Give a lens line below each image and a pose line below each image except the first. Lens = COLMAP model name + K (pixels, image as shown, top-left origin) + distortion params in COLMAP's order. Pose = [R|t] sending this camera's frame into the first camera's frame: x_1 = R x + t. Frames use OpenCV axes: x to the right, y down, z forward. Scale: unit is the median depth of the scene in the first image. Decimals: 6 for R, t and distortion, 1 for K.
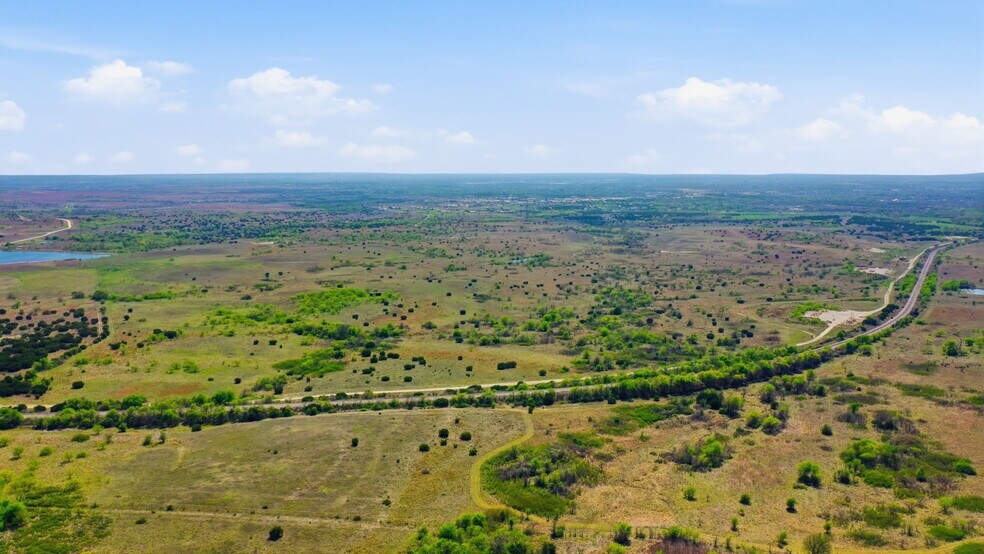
lens RADIAL K [[777.6, 0, 492.0], [0, 777.6, 277.0], [0, 0, 1]] dist [-0.007875, 0.000847]
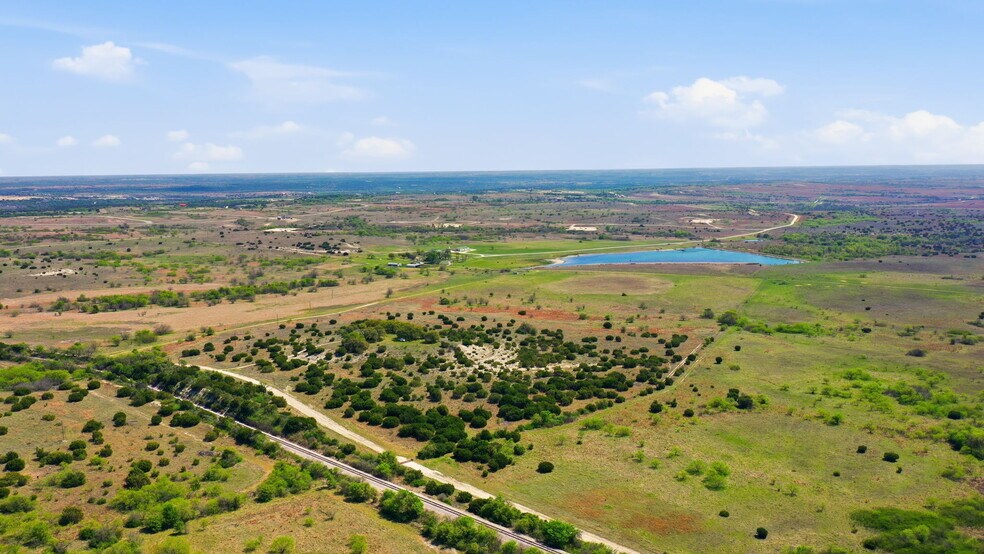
lens RADIAL K [[777.6, 0, 492.0], [0, 777.6, 277.0], [0, 0, 1]] dist [-0.007875, 0.000847]
pose [[0.590153, 0.104312, -0.800524, -0.004552], [-0.095920, 0.993653, 0.058765, -0.042513], [0.801572, 0.042106, 0.596413, 0.308645]]
